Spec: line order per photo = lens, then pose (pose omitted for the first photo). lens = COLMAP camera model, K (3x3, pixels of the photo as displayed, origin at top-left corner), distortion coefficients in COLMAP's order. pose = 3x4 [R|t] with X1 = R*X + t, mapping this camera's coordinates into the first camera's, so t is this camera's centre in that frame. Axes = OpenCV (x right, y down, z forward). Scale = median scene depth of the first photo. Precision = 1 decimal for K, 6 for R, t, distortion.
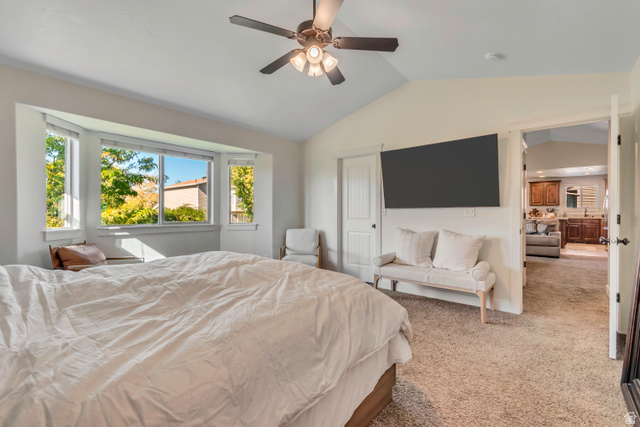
lens RADIAL K [[284.7, 0, 319.5], [0, 284.7, 212.8], [0, 0, 1]] dist [0.000631, -0.000792]
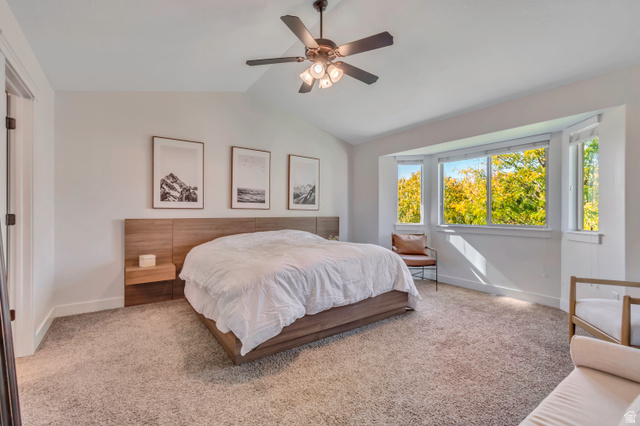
lens RADIAL K [[284.7, 0, 319.5], [0, 284.7, 212.3], [0, 0, 1]] dist [0.000631, -0.000792]
pose [[-0.246245, -0.002673, -0.969204, 0.607795], [-0.002903, 0.999994, -0.002021, -0.002490], [0.969203, 0.002316, -0.246252, 0.730364]]
